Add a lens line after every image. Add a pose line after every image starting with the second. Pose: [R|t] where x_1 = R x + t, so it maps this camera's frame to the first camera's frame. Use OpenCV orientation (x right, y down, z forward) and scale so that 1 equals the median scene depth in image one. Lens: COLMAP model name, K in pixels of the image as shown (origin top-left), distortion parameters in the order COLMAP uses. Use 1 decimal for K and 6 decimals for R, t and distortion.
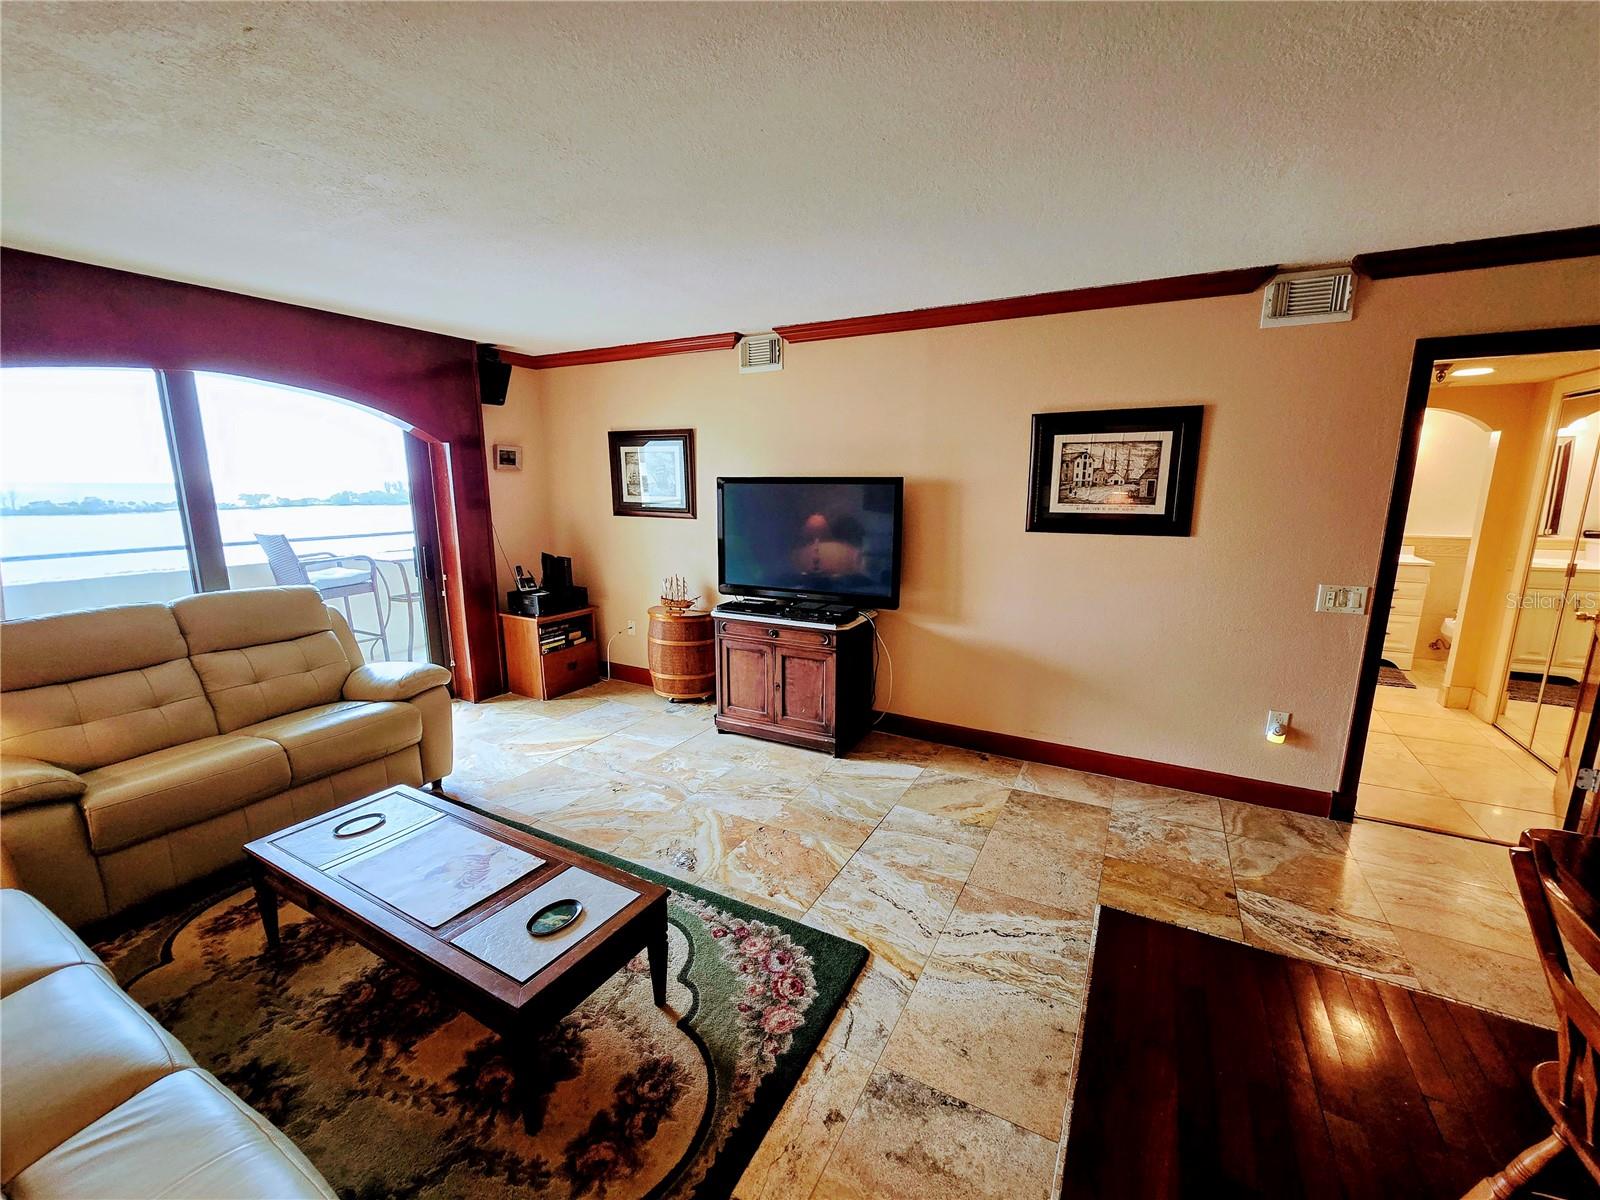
lens RADIAL K [[657.1, 0, 793.3], [0, 657.1, 601.9], [0, 0, 1]] dist [0.000198, -0.002109]
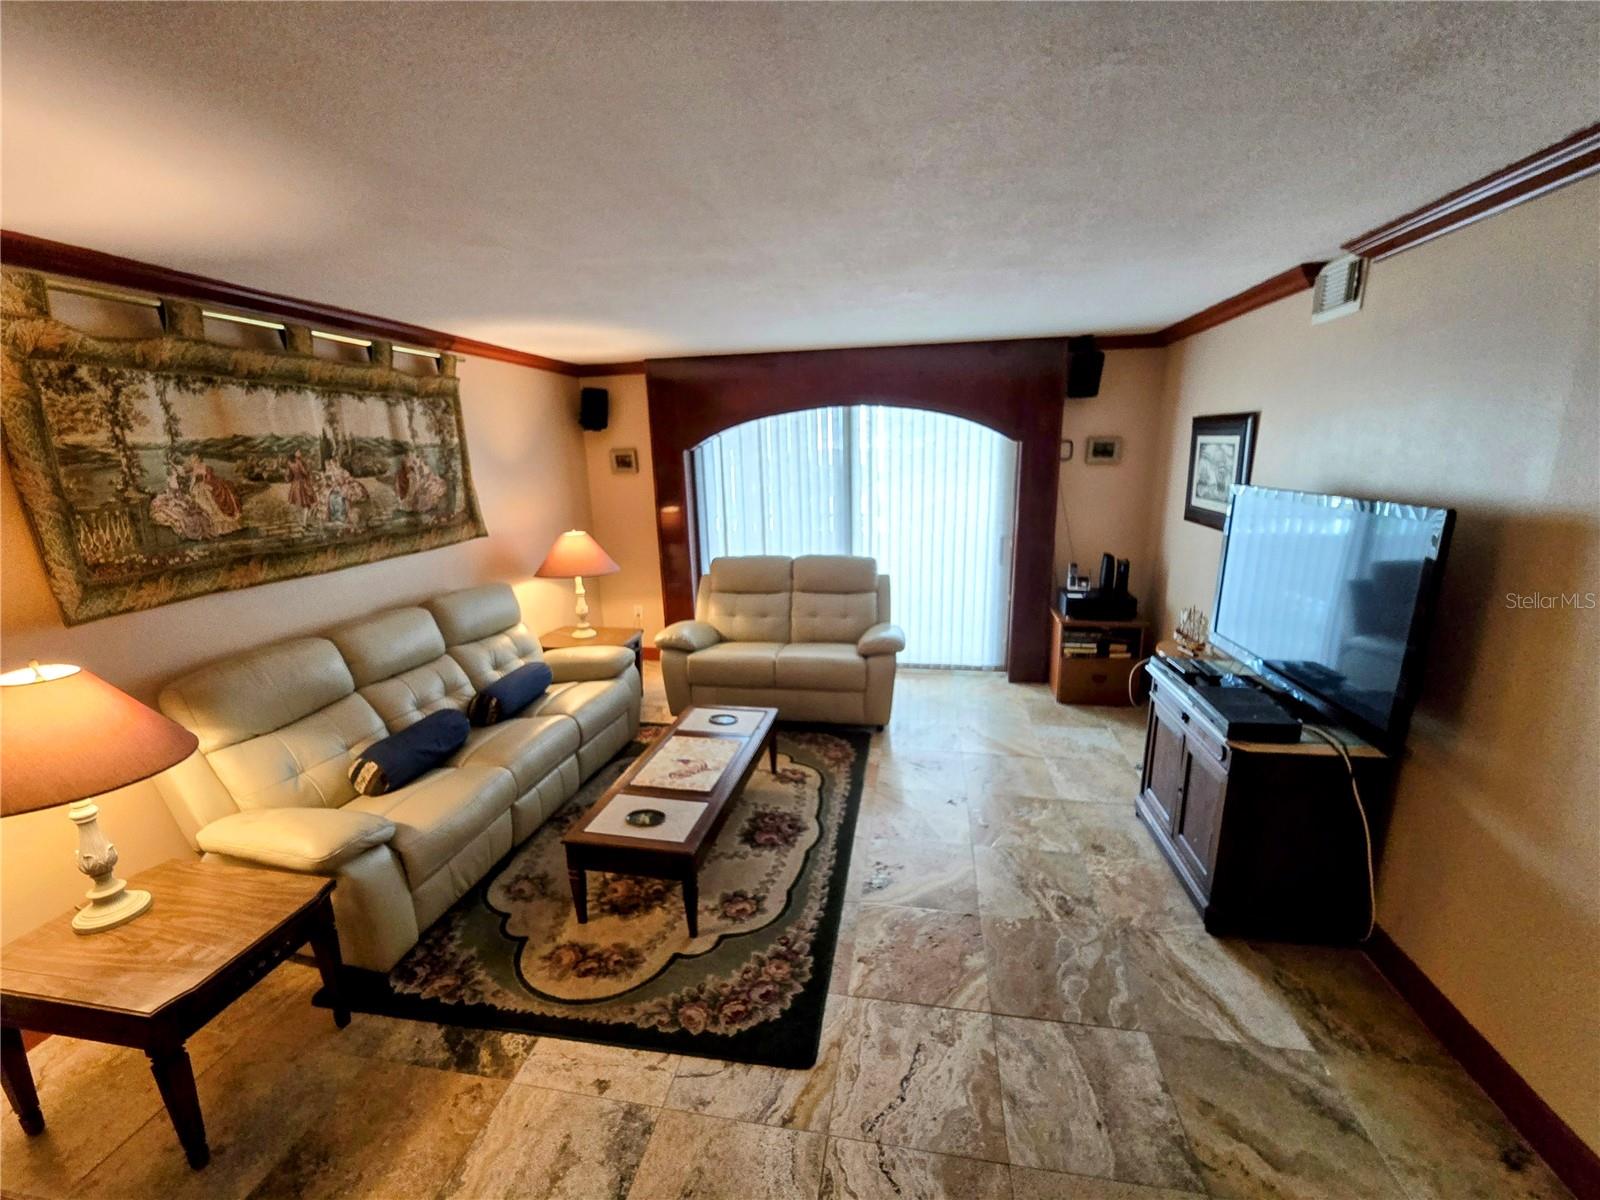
lens RADIAL K [[657.1, 0, 800.1], [0, 657.1, 596.9], [0, 0, 1]] dist [0.000198, -0.002109]
pose [[0.319266, 0.197908, -0.926769, 0.747437], [-0.145643, 0.976579, 0.158372, -0.205674], [0.936406, 0.084414, 0.340613, 0.592147]]
